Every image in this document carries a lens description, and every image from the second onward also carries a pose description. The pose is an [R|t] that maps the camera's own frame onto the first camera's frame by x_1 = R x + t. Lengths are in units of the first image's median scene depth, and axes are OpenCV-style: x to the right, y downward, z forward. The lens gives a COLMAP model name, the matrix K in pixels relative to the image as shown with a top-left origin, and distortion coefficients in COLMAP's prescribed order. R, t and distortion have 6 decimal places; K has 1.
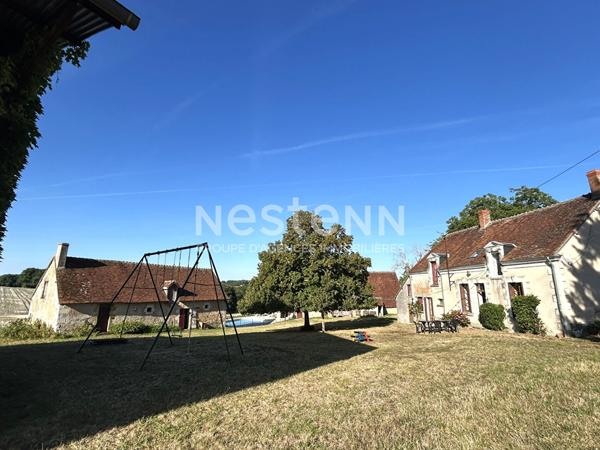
lens RADIAL K [[248.5, 0, 300.0], [0, 248.5, 225.0], [0, 0, 1]] dist [-0.003057, -0.000070]
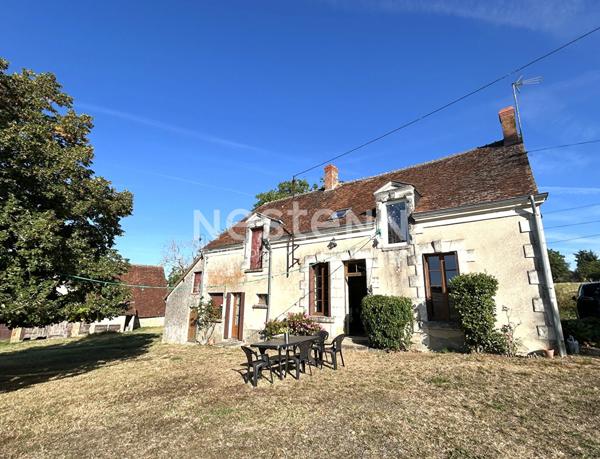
lens RADIAL K [[295.9, 0, 300.0], [0, 295.9, 229.5], [0, 0, 1]] dist [-0.004725, -0.000474]
pose [[0.691078, 0.167926, 0.703002, 0.160017], [-0.190004, 0.980635, -0.047464, 0.181400], [-0.697359, -0.100772, 0.709602, 0.522693]]
